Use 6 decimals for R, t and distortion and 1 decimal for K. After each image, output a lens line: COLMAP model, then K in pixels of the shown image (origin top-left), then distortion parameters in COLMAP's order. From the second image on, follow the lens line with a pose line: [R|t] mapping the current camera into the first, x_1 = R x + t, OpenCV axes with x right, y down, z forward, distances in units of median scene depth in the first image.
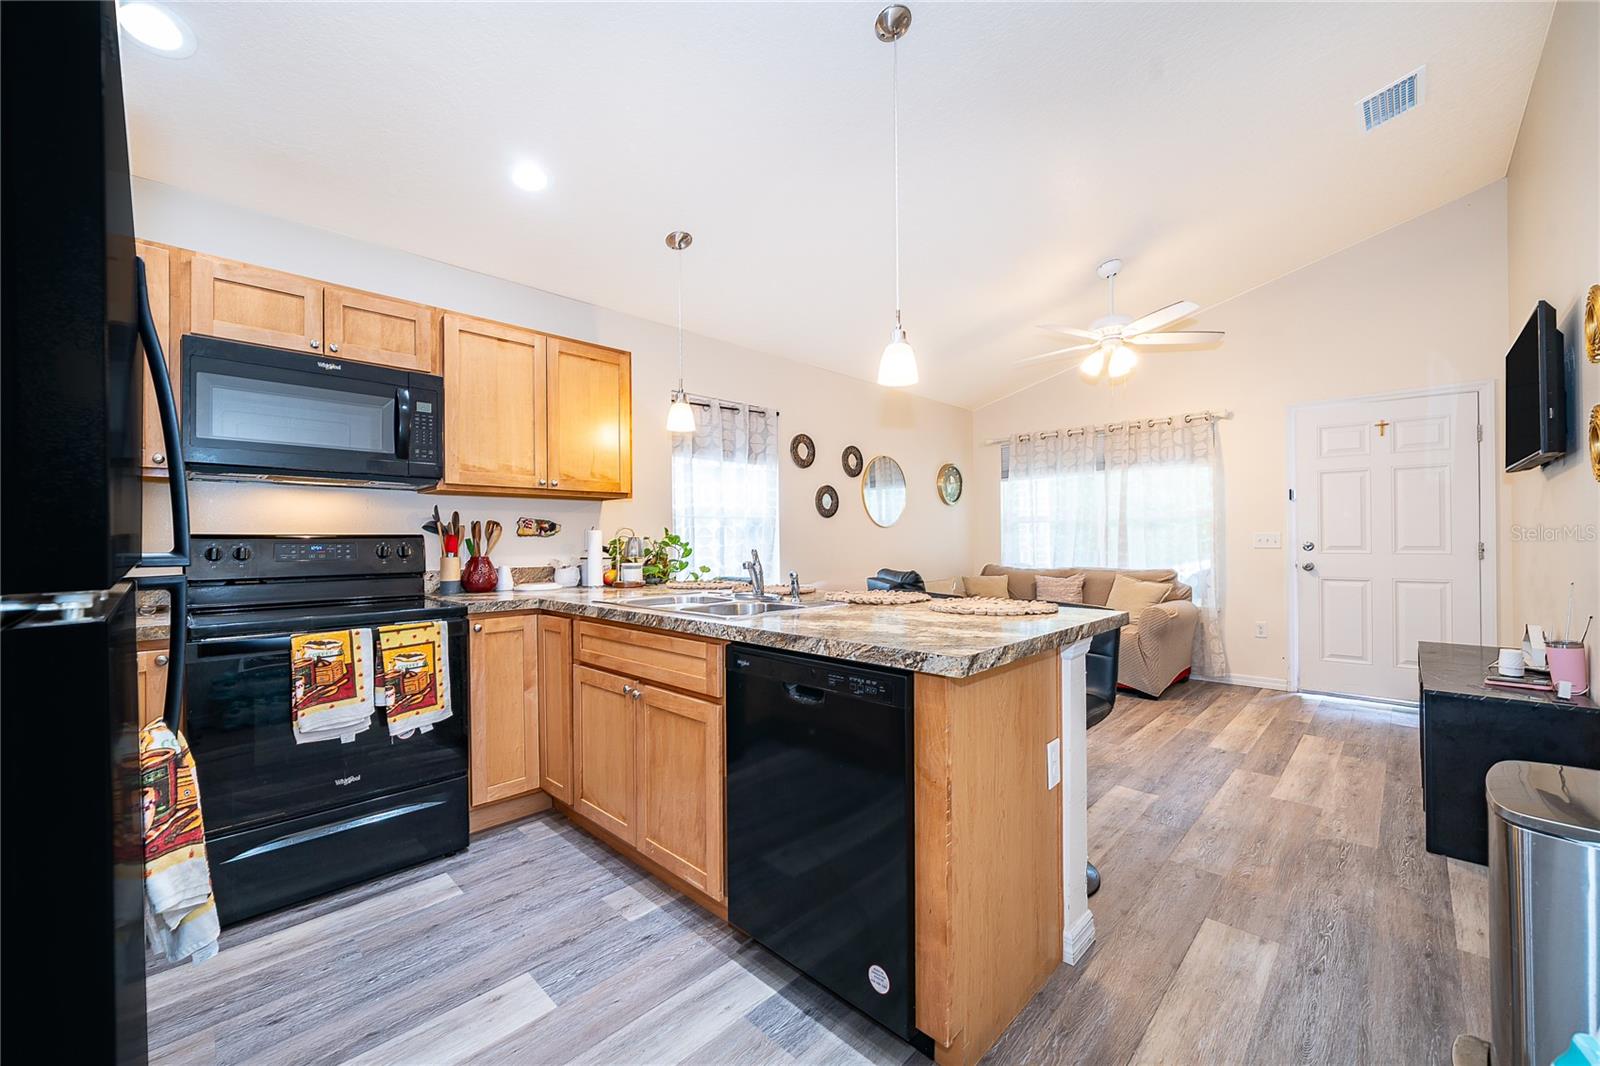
lens RADIAL K [[629.2, 0, 799.5], [0, 629.2, 536.6], [0, 0, 1]] dist [-0.002099, -0.000120]
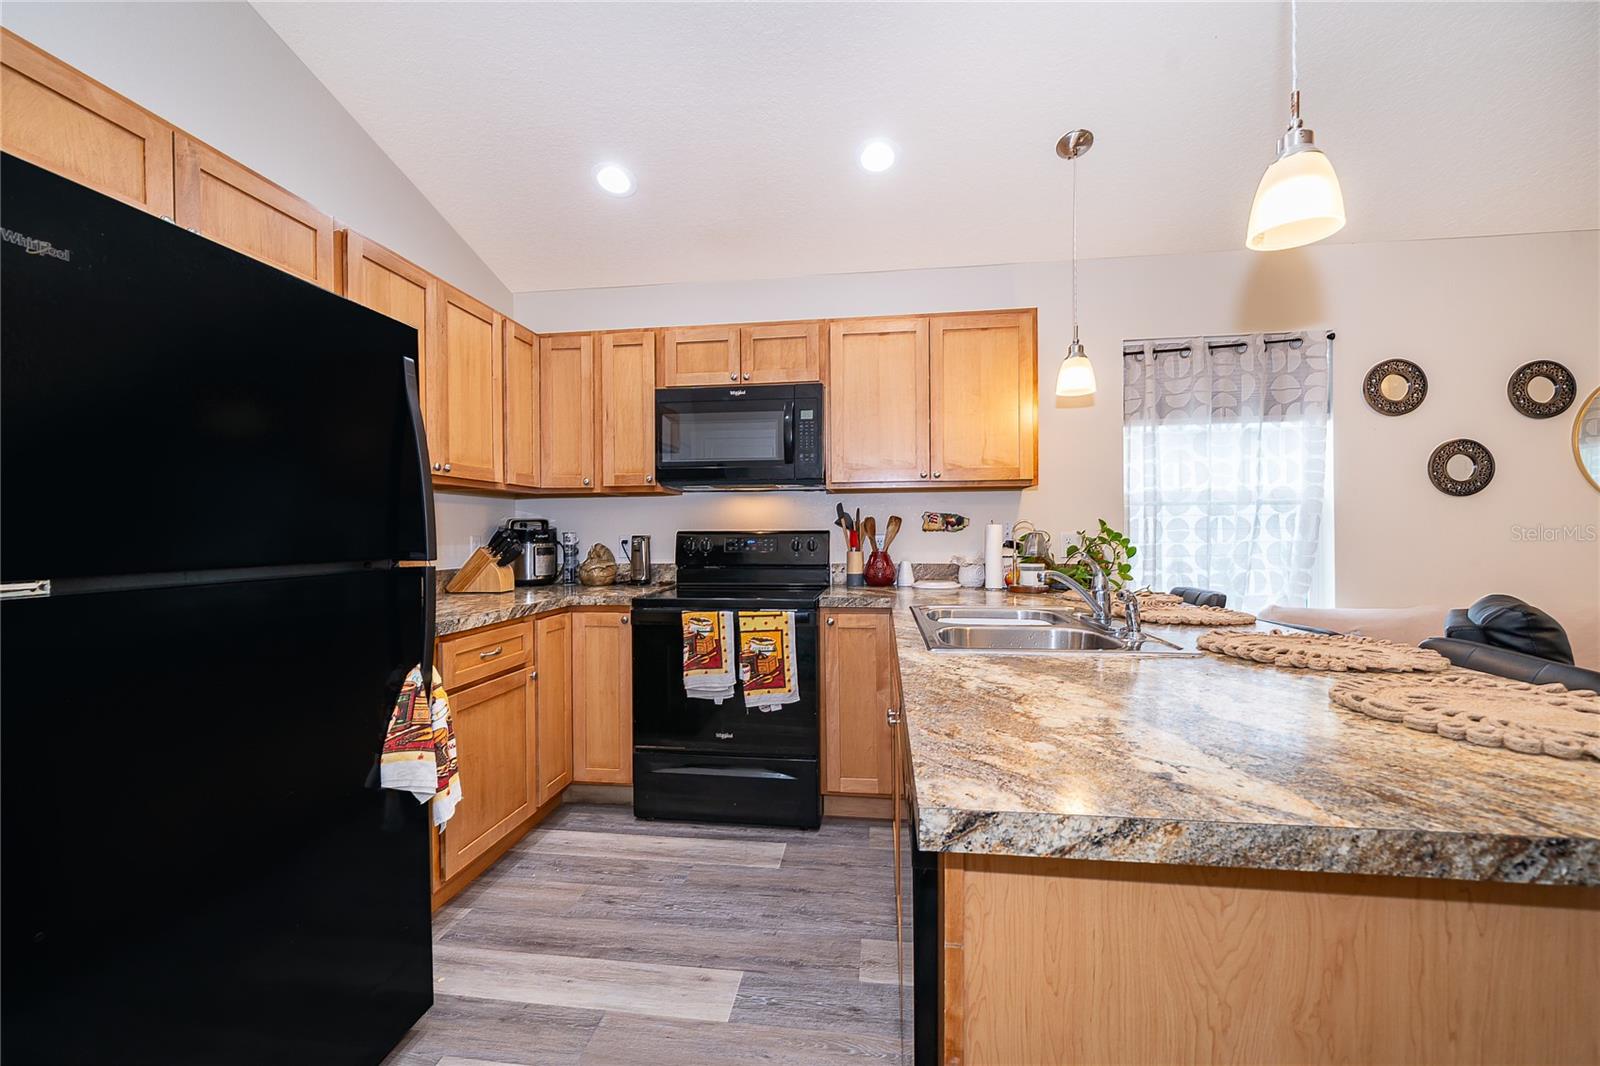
lens RADIAL K [[641.8, 0, 793.6], [0, 641.8, 539.4], [0, 0, 1]] dist [-0.002015, 0.000002]
pose [[0.597895, 0.011687, -0.801489, 0.236353], [0.005813, 0.999804, 0.018916, -0.008297], [0.801553, -0.015969, 0.597710, 0.256012]]
